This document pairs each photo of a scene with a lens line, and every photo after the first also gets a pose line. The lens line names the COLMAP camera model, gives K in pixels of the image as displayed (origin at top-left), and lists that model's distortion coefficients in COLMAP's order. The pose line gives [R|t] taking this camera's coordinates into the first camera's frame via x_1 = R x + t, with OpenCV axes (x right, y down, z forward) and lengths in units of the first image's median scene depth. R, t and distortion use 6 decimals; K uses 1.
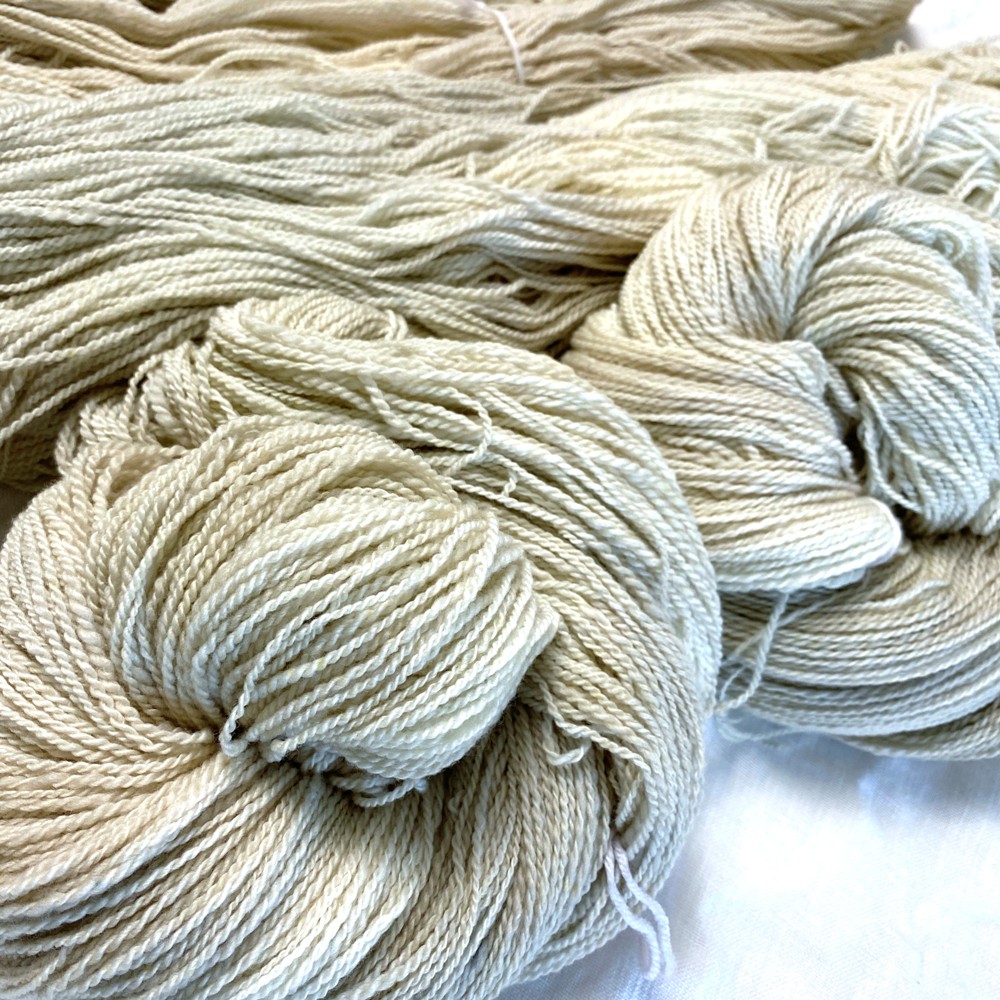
lens RADIAL K [[1038.8, 0, 500.0], [0, 1038.8, 500.0], [0, 0, 1]] dist [0.091716, -0.324159]
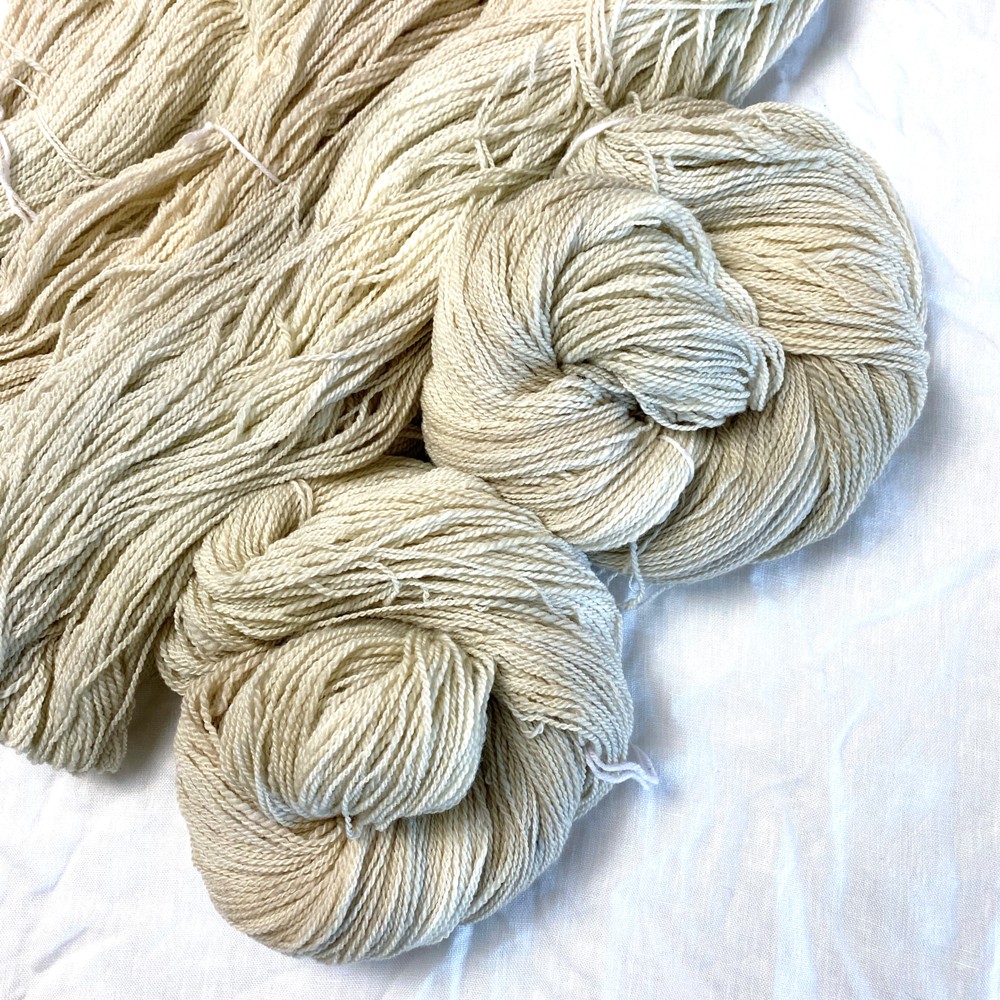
lens RADIAL K [[1038.8, 0, 500.0], [0, 1038.8, 500.0], [0, 0, 1]] dist [0.091716, -0.324159]
pose [[0.879502, -0.427926, -0.208219, 0.456623], [0.475895, 0.791435, 0.383608, -0.621897], [0.000636, -0.436475, 0.899716, -0.281395]]
